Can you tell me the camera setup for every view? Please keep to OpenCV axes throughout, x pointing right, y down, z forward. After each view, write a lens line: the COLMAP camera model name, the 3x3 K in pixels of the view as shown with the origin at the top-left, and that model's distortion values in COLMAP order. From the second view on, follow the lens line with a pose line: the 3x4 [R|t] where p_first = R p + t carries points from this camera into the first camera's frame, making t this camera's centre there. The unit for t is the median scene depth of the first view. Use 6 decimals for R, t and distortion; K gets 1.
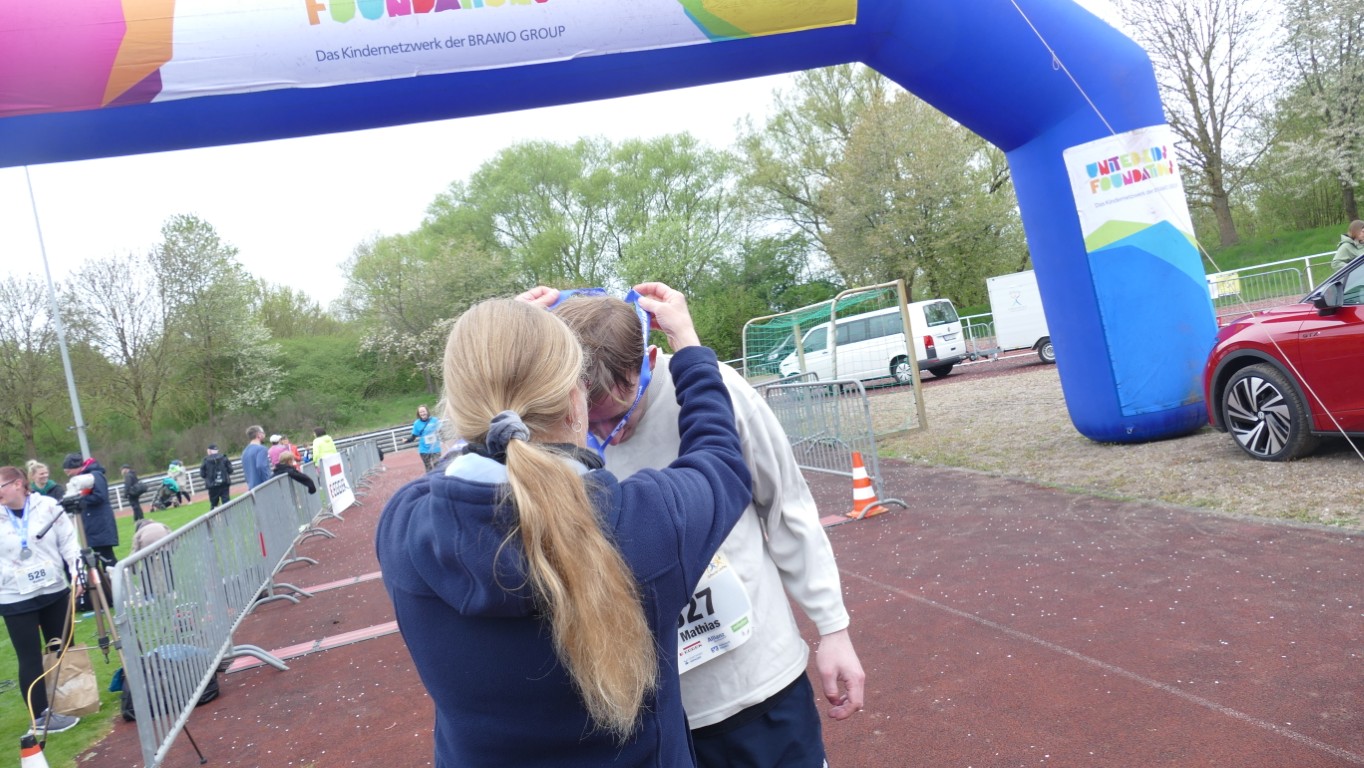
lens RADIAL K [[978.4, 0, 679.2], [0, 978.4, 380.9], [0, 0, 1]] dist [-0.004665, -0.000791]
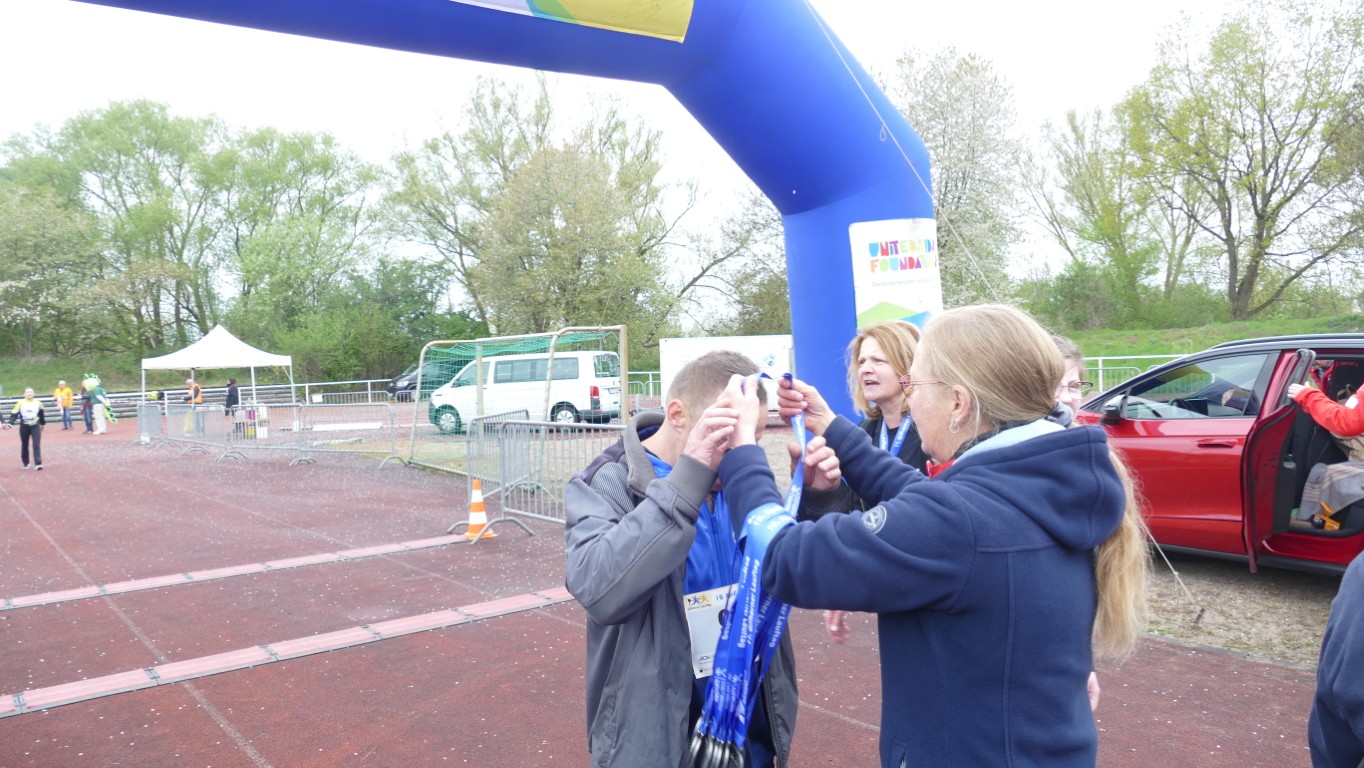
lens RADIAL K [[976.0, 0, 676.5], [0, 976.0, 376.5], [0, 0, 1]] dist [-0.007176, -0.003652]
pose [[0.912097, 0.144912, 0.383510, -0.038170], [-0.127127, 0.989308, -0.071472, 0.003417], [-0.389767, 0.016435, 0.920767, 0.047113]]
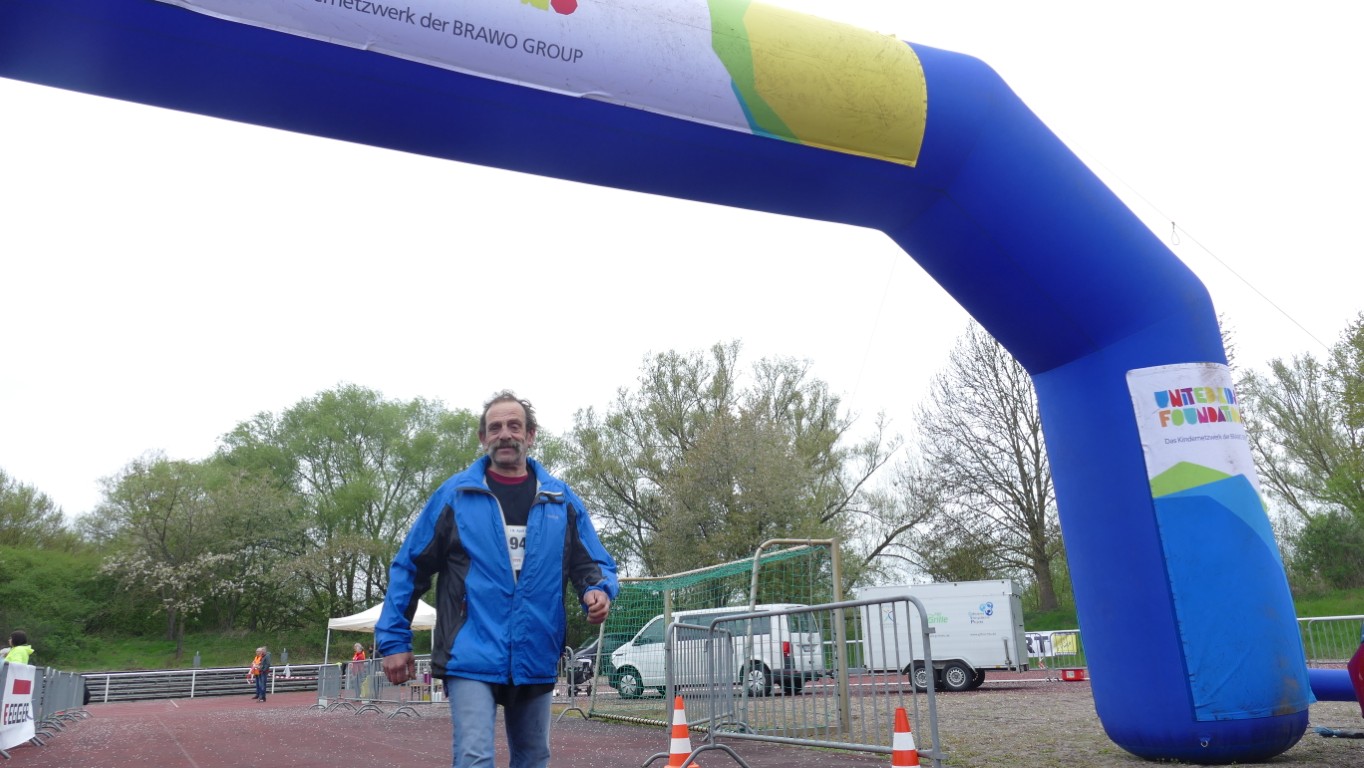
lens RADIAL K [[973.7, 0, 678.6], [0, 973.7, 377.3], [0, 0, 1]] dist [-0.015871, 0.010705]
pose [[0.963768, 0.206442, 0.168918, -0.032422], [-0.141892, 0.933008, -0.330701, 0.028009], [-0.225873, 0.294751, 0.928495, 0.098649]]
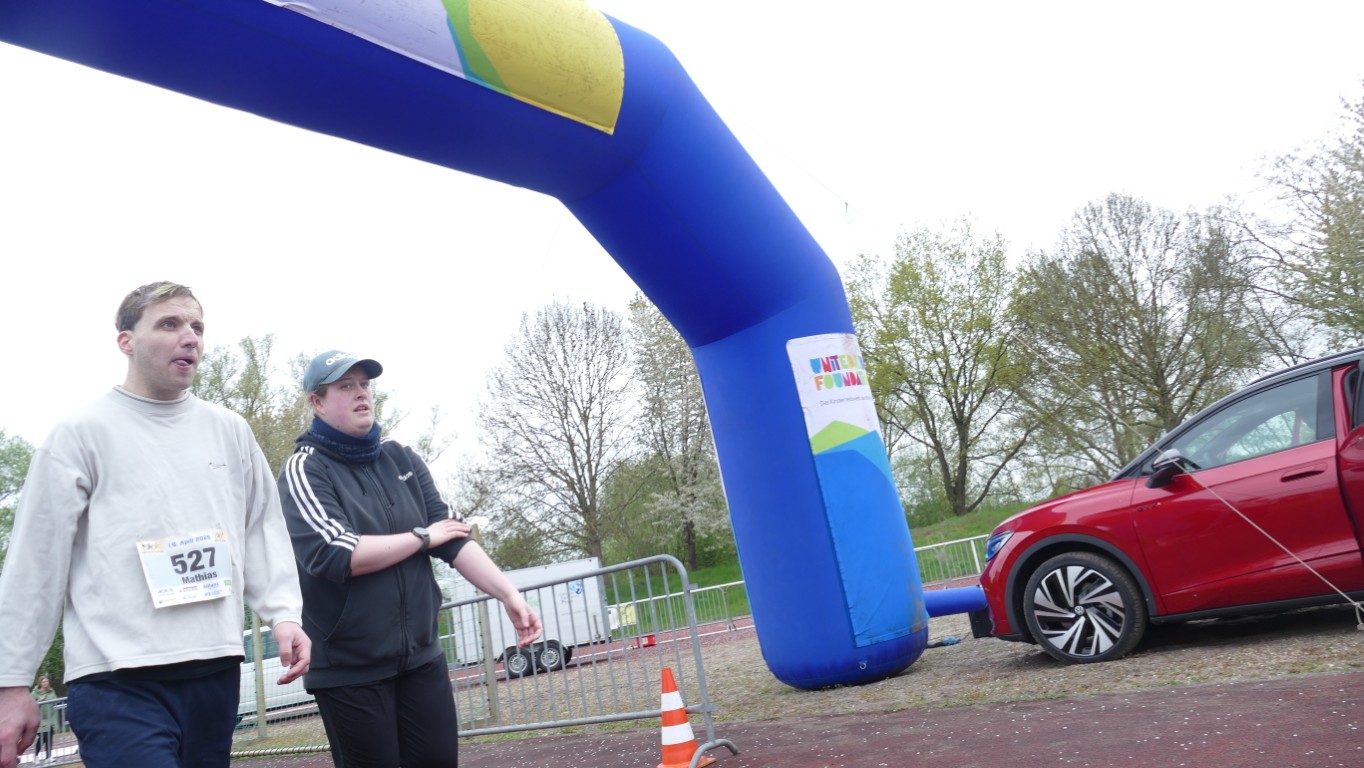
lens RADIAL K [[971.1, 0, 682.4], [0, 971.1, 378.7], [0, 0, 1]] dist [-0.015508, 0.001647]
pose [[0.778015, 0.191394, 0.598383, -0.064022], [0.041178, 0.934882, -0.352563, 0.032961], [-0.626895, 0.298939, 0.719470, 0.127916]]
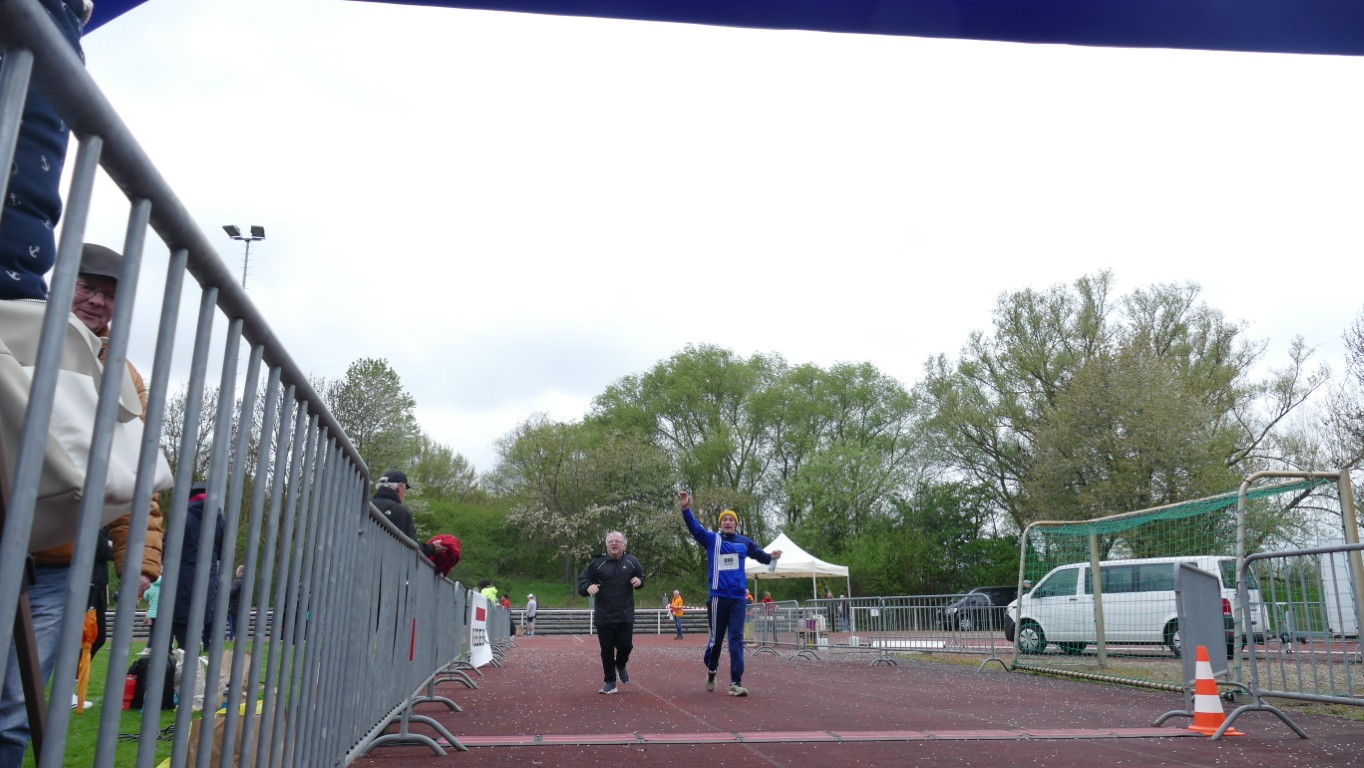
lens RADIAL K [[970.8, 0, 677.5], [0, 970.8, 380.5], [0, 0, 1]] dist [-0.011304, 0.006565]
pose [[0.975340, 0.155428, -0.156699, -0.060950], [-0.188957, 0.954925, -0.228942, 0.036573], [0.114052, 0.252905, 0.960745, 0.124962]]
